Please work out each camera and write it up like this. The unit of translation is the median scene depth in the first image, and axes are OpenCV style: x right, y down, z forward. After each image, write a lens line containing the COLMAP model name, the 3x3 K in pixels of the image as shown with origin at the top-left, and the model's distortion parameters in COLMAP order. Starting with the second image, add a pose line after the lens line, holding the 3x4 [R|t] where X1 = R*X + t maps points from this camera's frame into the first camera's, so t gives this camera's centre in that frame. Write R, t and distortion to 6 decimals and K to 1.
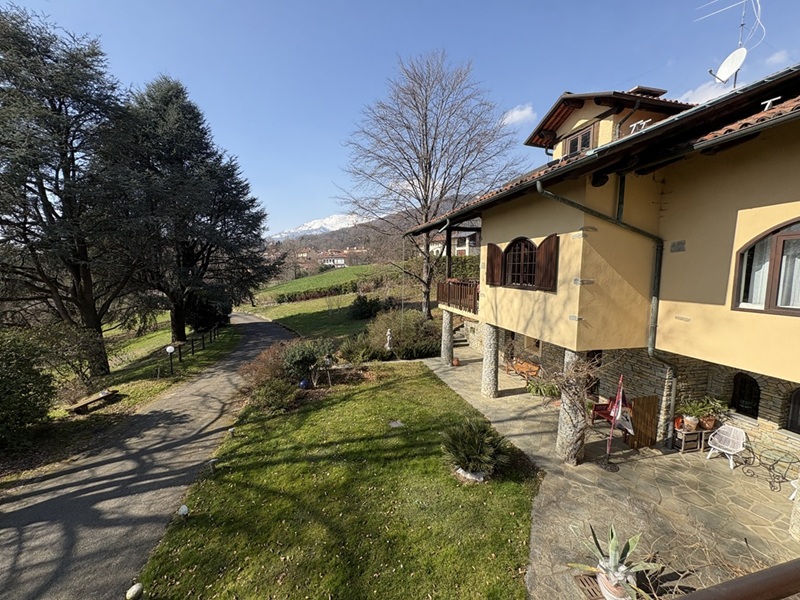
lens RADIAL K [[319.6, 0, 400.0], [0, 319.6, 300.0], [0, 0, 1]] dist [-0.000500, -0.000009]
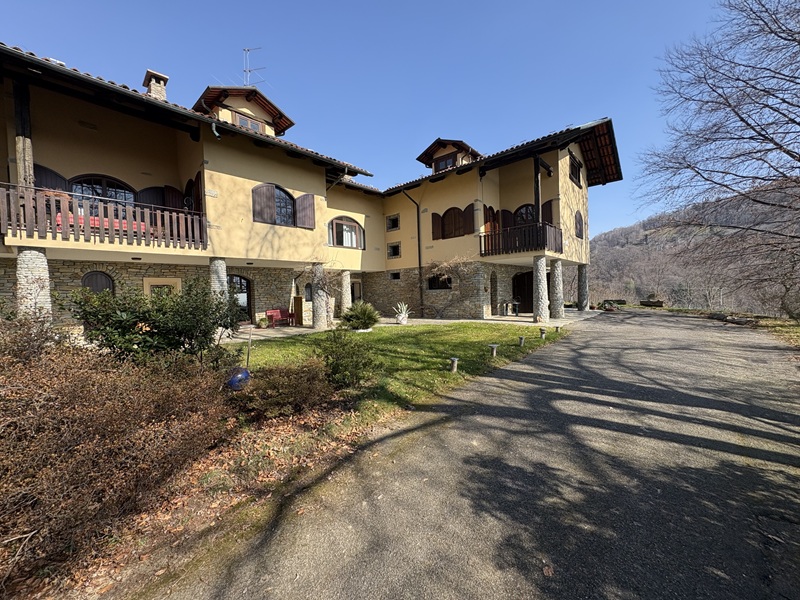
lens RADIAL K [[319.2, 0, 400.0], [0, 319.2, 300.0], [0, 0, 1]] dist [0.012173, 0.000024]
pose [[-0.532097, 0.002549, 0.846680, -0.812601], [0.117032, 0.990618, 0.070566, 0.186831], [-0.838556, 0.136636, -0.527403, 1.053994]]
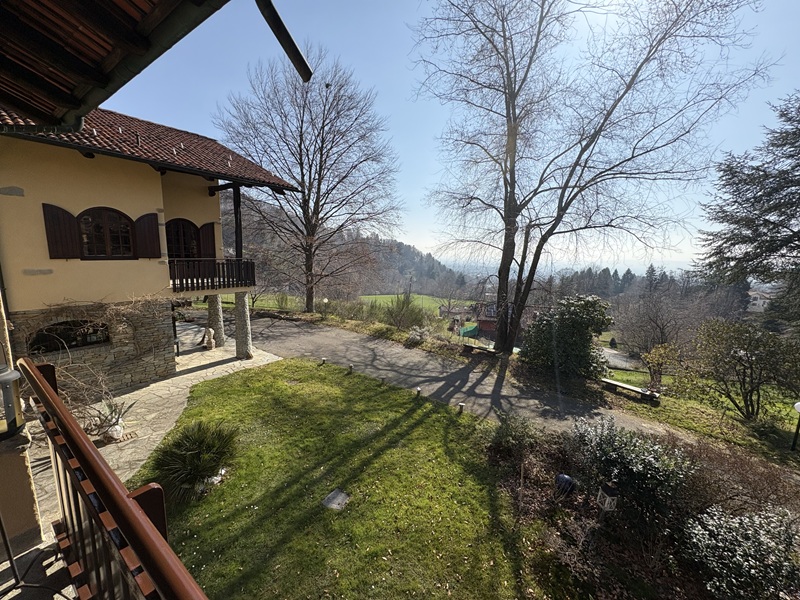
lens RADIAL K [[319.2, 0, 400.0], [0, 319.2, 300.0], [0, 0, 1]] dist [0.012173, 0.000024]
pose [[-0.766433, 0.077684, -0.637609, 0.216386], [-0.092688, 0.968894, 0.229461, -0.120131], [0.635602, 0.234965, -0.735392, 1.203549]]
